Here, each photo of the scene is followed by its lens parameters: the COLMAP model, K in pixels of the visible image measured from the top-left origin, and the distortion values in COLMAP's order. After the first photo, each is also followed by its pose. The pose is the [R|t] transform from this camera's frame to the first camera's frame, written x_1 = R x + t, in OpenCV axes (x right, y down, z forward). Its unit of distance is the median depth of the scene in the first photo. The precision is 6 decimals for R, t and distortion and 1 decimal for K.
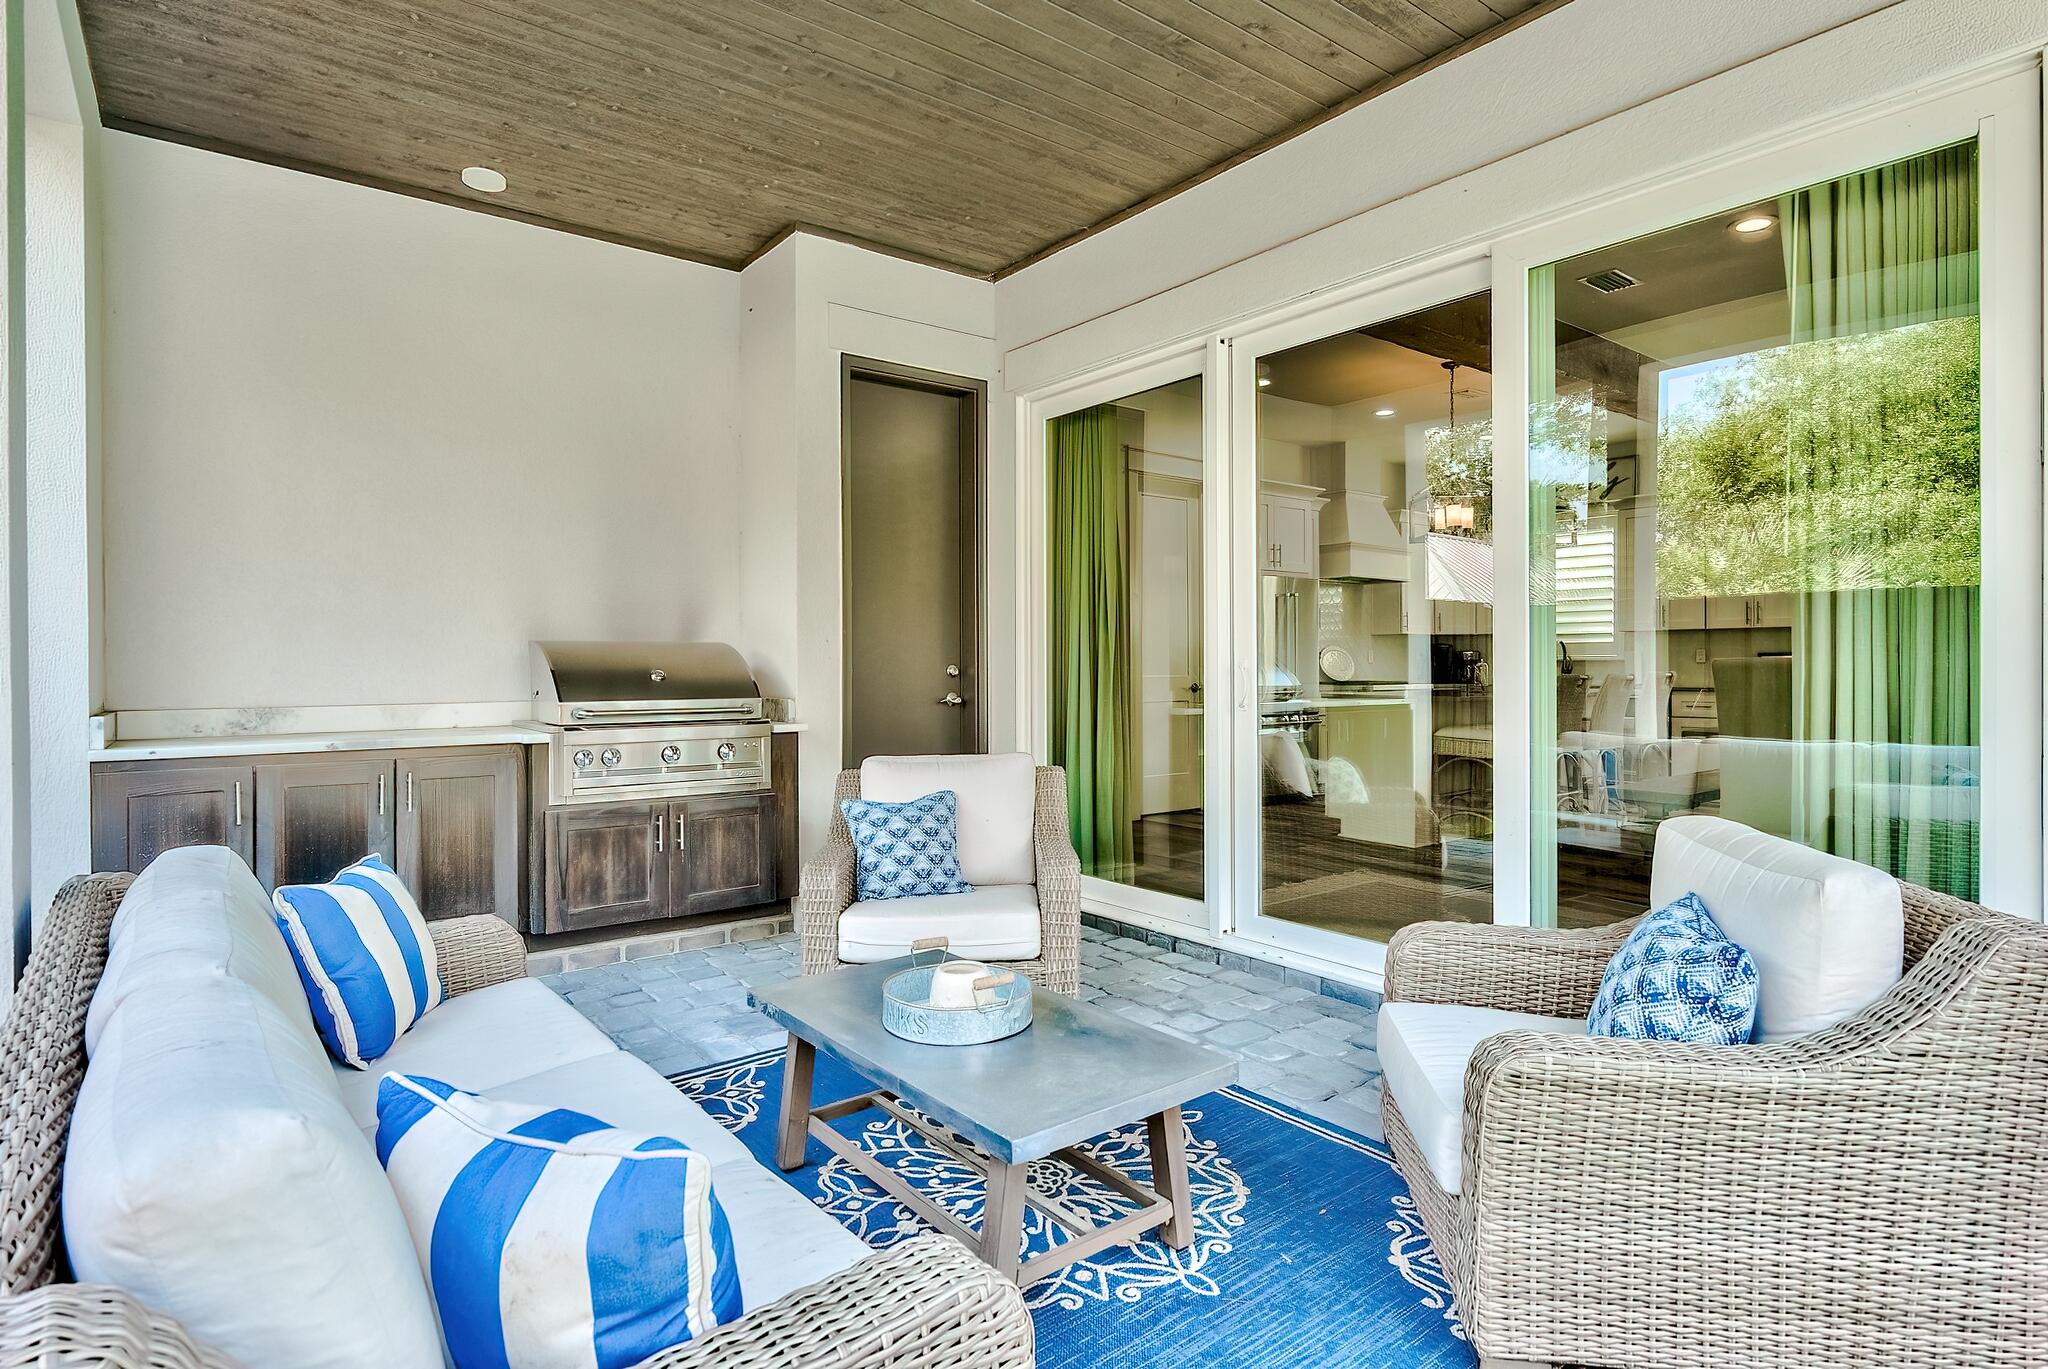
lens RADIAL K [[1078.8, 0, 1051.3], [0, 1078.8, 673.7], [0, 0, 1]] dist [-0.001369, -0.000298]
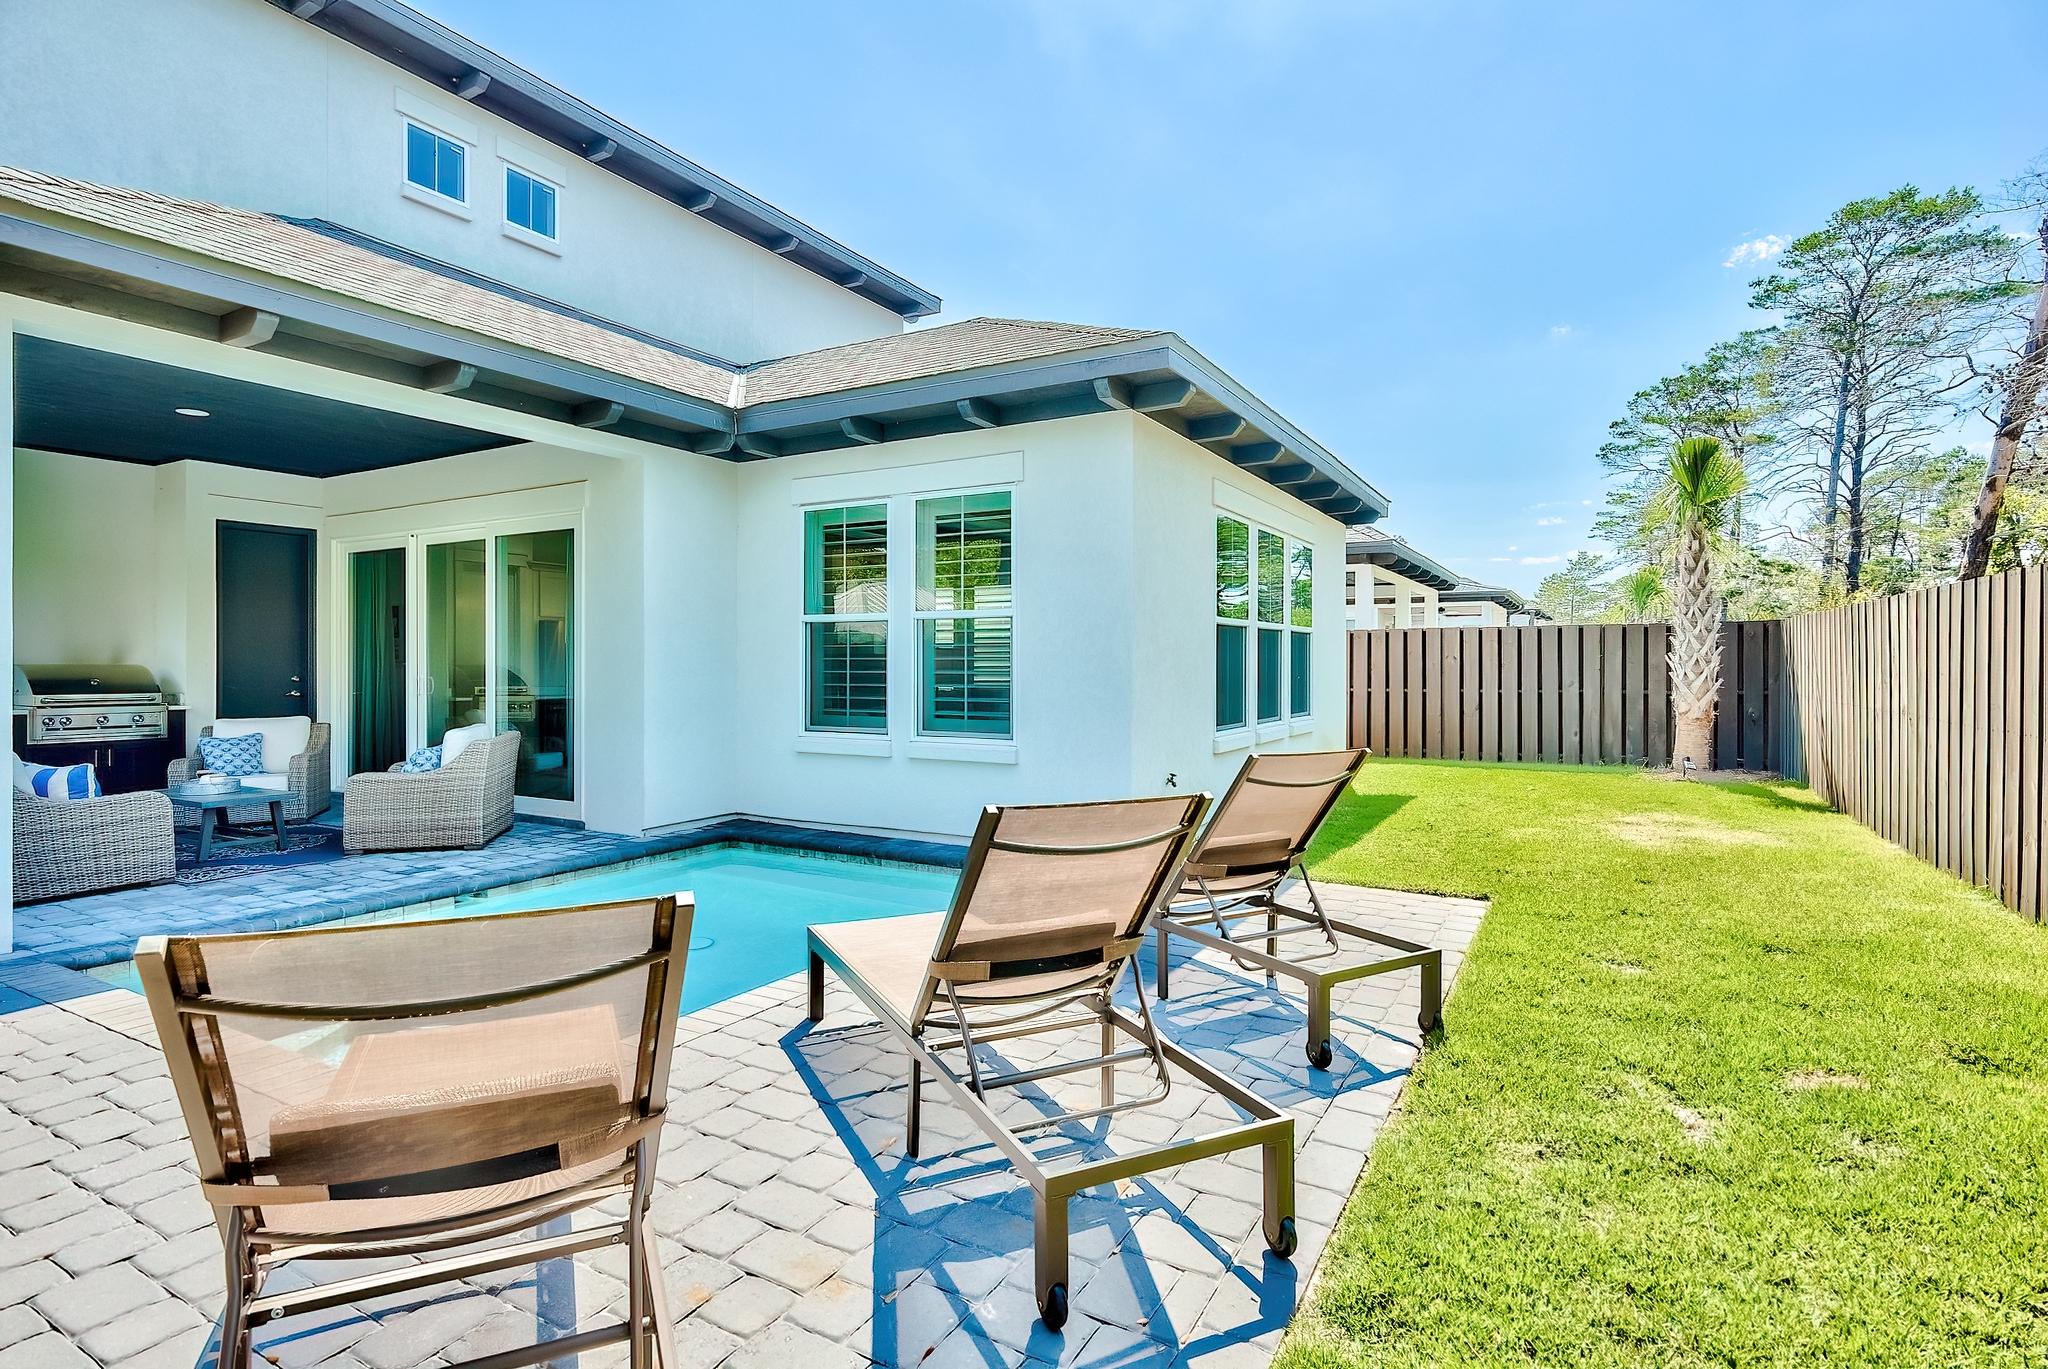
lens RADIAL K [[1007.8, 0, 1047.4], [0, 1007.8, 665.5], [0, 0, 1]] dist [-0.001792, 0.000310]
pose [[0.924217, 0.003400, 0.381853, 0.561241], [0.000269, 0.999954, -0.009555, -0.011278], [-0.381868, 0.008934, 0.924174, -1.422309]]
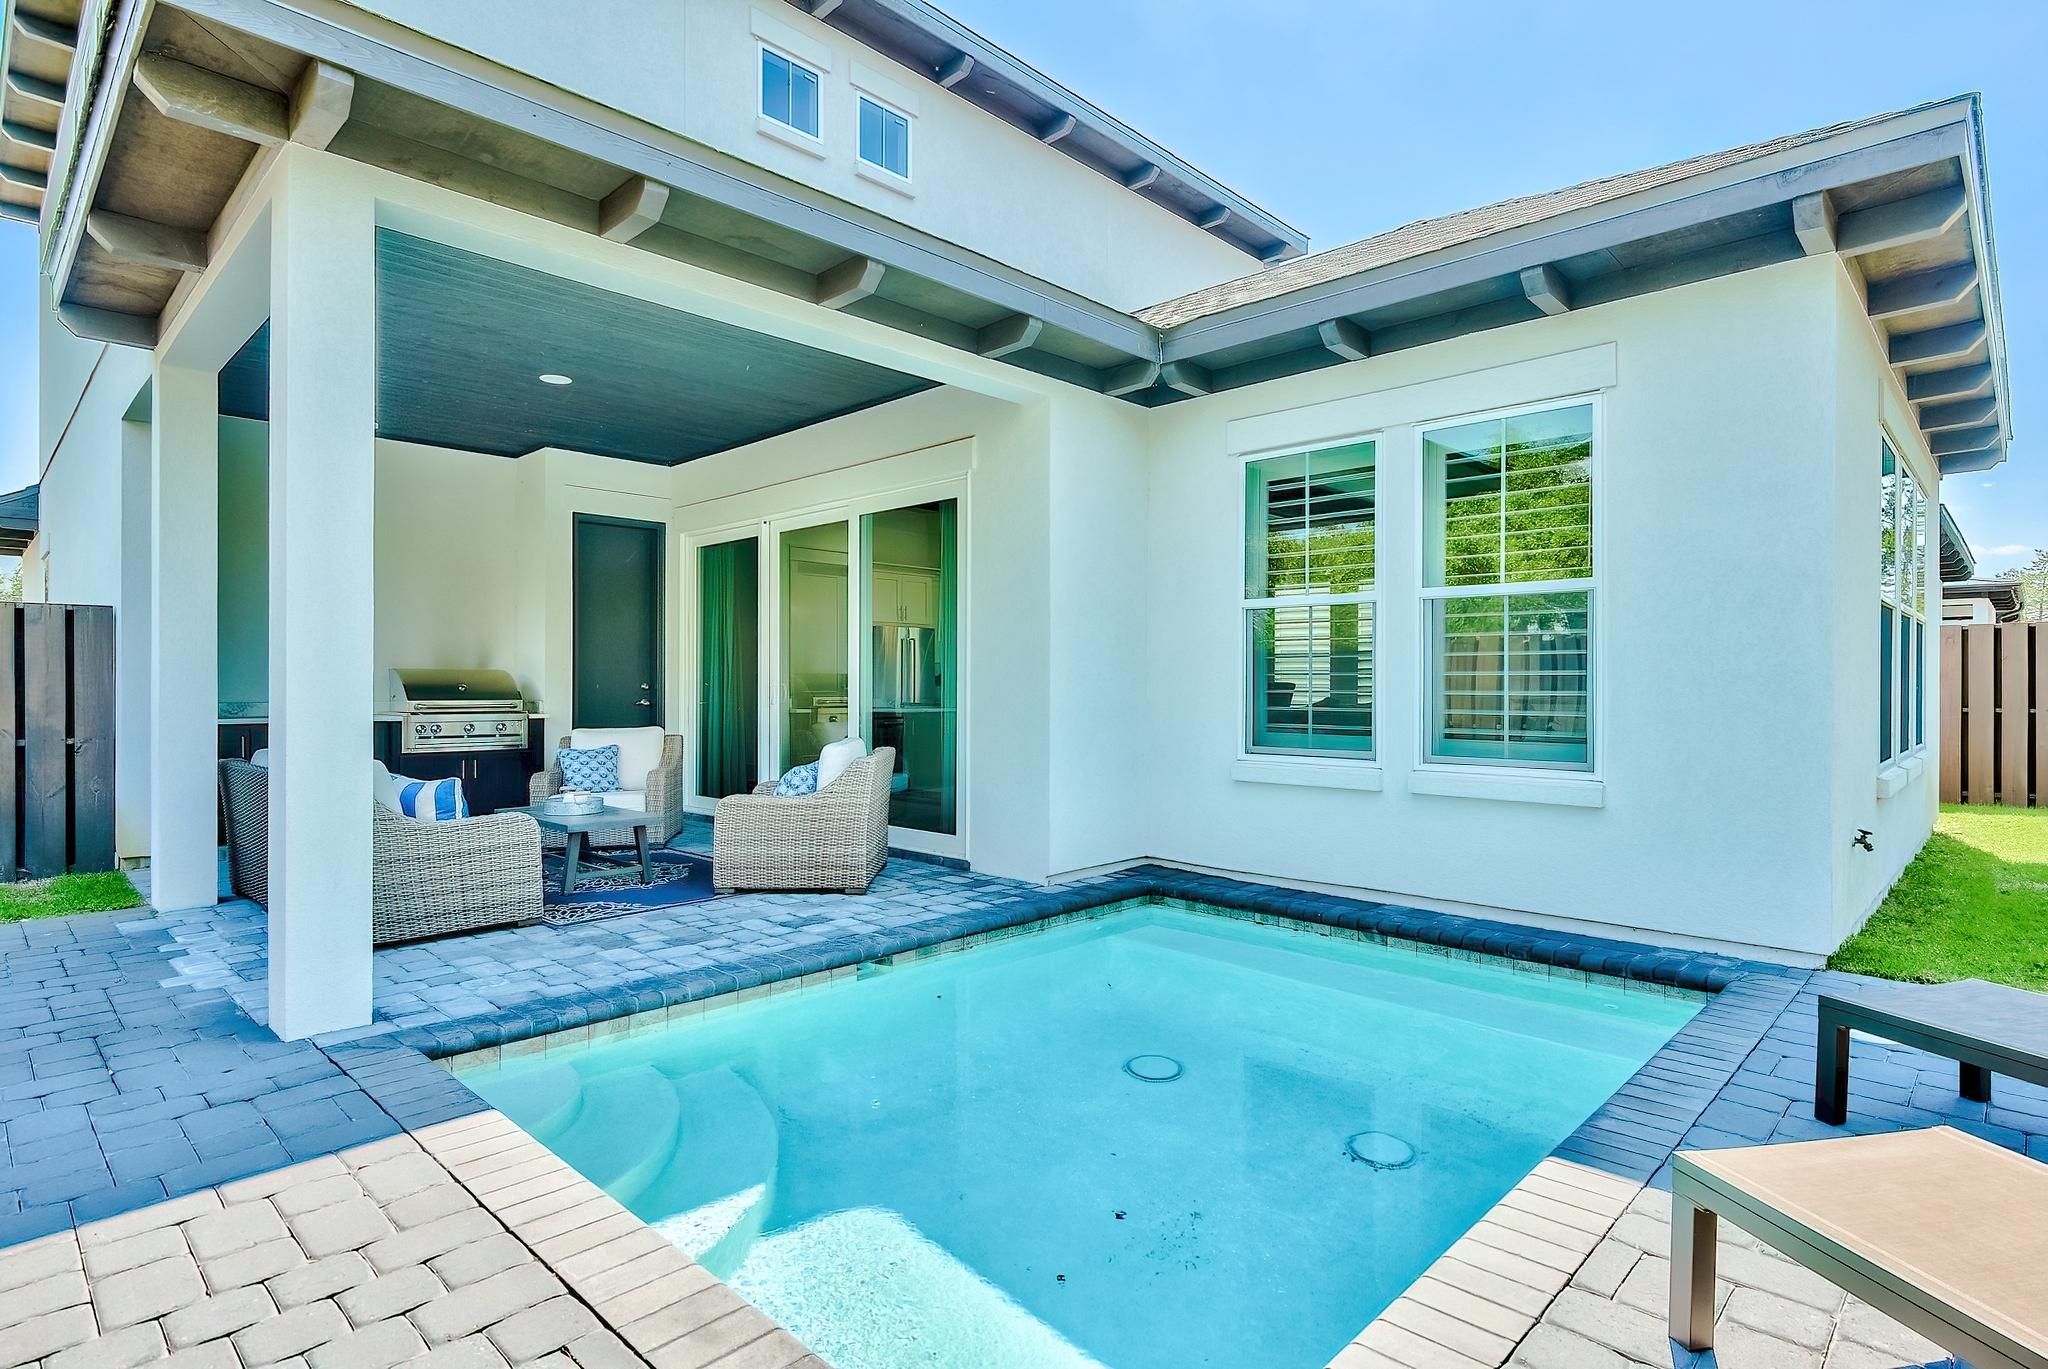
lens RADIAL K [[1053.1, 0, 1053.3], [0, 1053.1, 686.9], [0, 0, 1]] dist [0.001969, -0.000286]
pose [[0.989404, 0.005235, 0.145092, 0.387082], [-0.004085, 0.999958, -0.008224, 0.011085], [-0.145129, 0.007544, 0.989384, -0.969888]]
